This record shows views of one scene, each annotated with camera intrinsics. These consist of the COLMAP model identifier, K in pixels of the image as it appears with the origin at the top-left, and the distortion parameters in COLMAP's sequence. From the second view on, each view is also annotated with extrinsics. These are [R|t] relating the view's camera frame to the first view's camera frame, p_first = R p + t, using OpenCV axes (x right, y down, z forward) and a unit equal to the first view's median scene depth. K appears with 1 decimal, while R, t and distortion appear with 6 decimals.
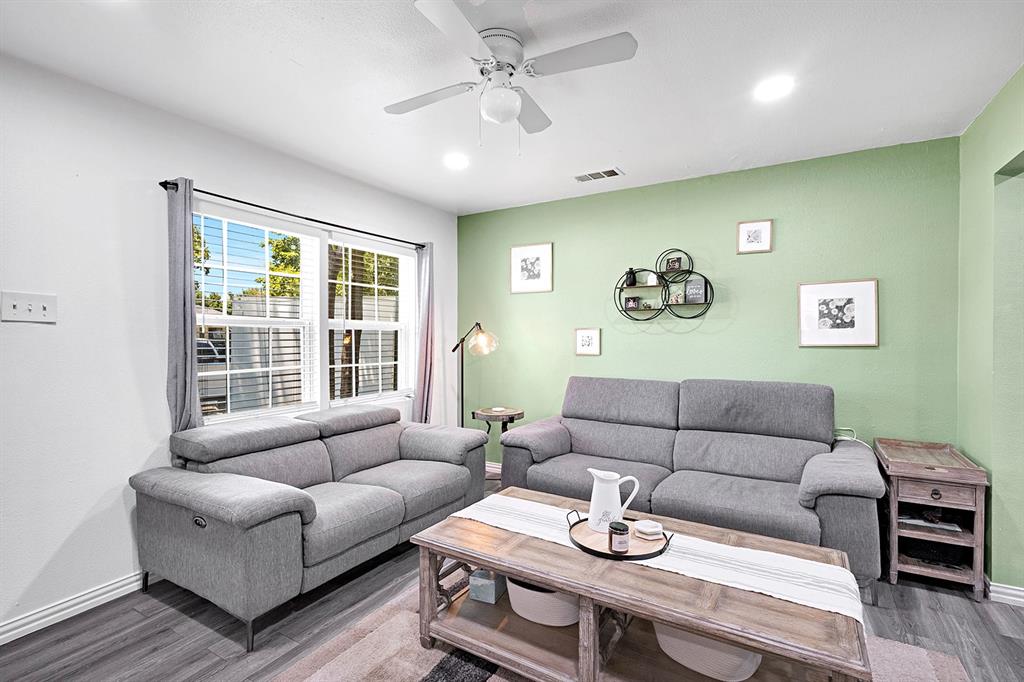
lens RADIAL K [[482.5, 0, 512.3], [0, 482.5, 341.2], [0, 0, 1]] dist [0.008639, -0.002725]
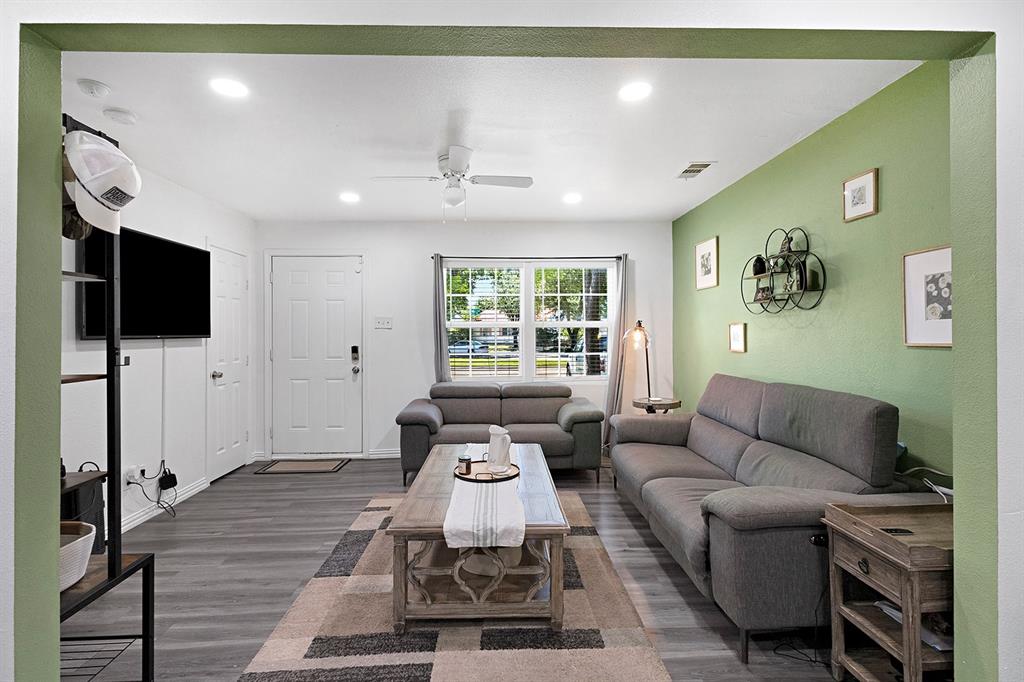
lens RADIAL K [[482.5, 0, 515.7], [0, 482.5, 333.3], [0, 0, 1]] dist [0.008639, -0.002725]
pose [[0.545328, -0.002044, -0.838220, 0.868205], [-0.003635, 0.999982, -0.004803, -0.002048], [0.838215, 0.005667, 0.545310, 0.165266]]
